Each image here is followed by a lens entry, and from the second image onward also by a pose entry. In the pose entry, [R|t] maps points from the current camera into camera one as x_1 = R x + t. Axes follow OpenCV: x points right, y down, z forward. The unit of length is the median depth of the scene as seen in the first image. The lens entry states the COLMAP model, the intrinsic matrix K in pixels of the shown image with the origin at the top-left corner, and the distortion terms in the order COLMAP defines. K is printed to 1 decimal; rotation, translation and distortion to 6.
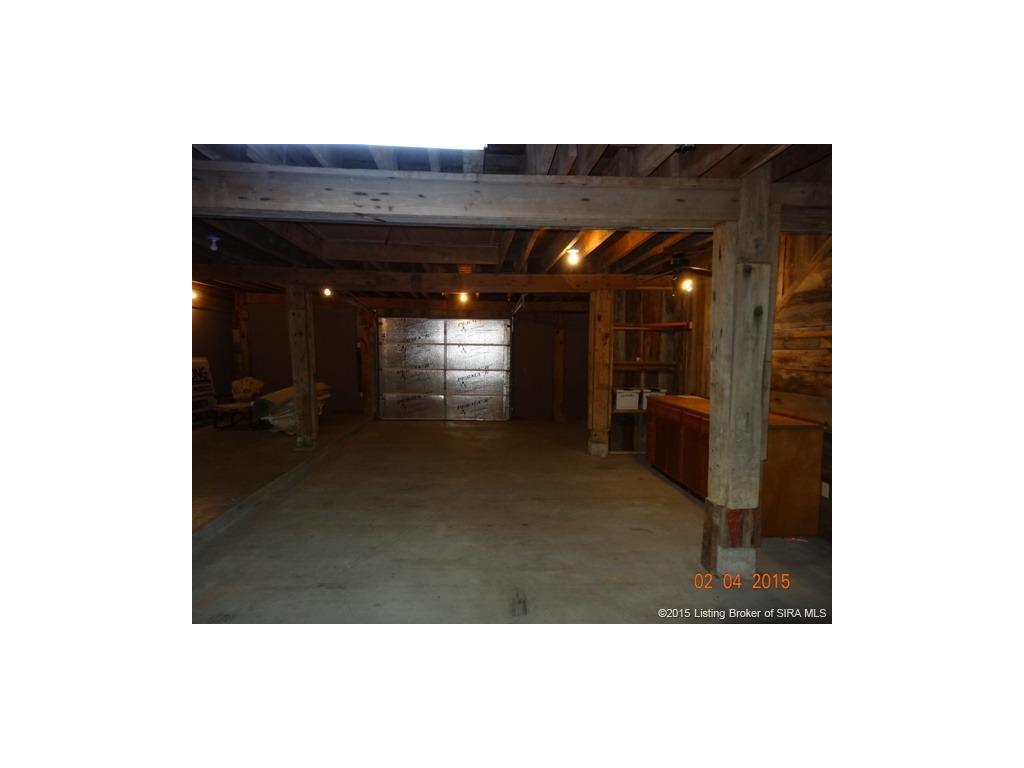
lens RADIAL K [[487.4, 0, 511.5], [0, 487.4, 384.1], [0, 0, 1]] dist [0.003288, 0.000143]
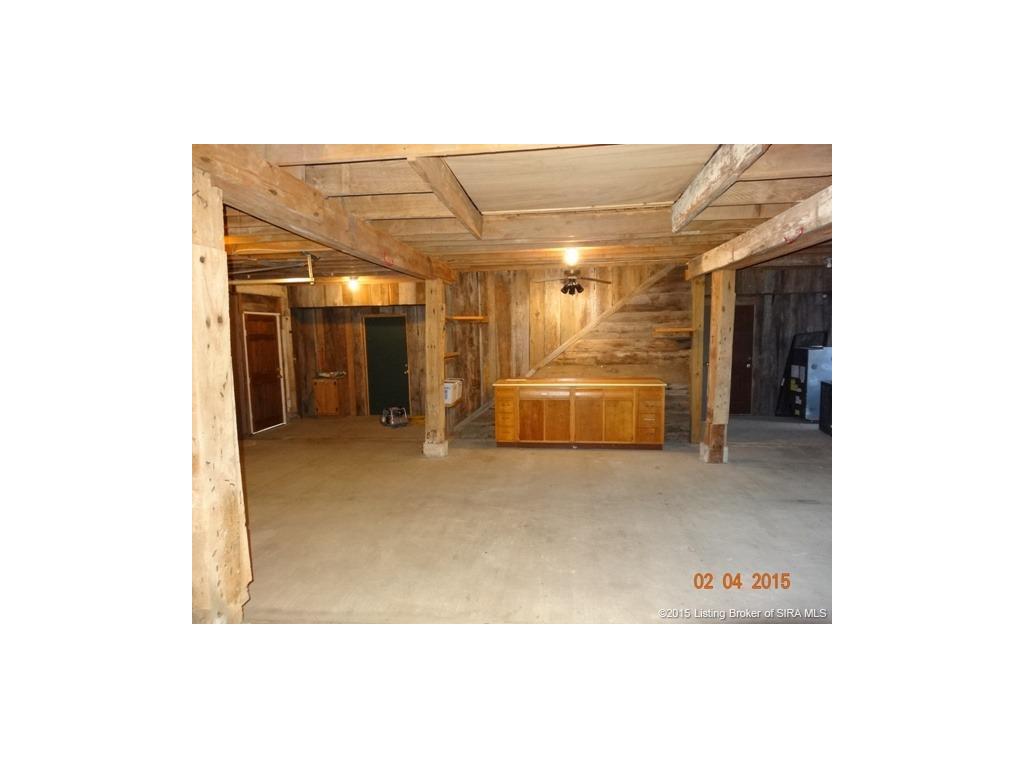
lens RADIAL K [[487.4, 0, 512.4], [0, 487.4, 384.5], [0, 0, 1]] dist [0.003288, 0.000143]
pose [[0.147250, -0.111246, 0.982823, -1.095569], [0.086861, 0.991270, 0.099188, -0.110856], [-0.985278, 0.070764, 0.155628, 1.107999]]
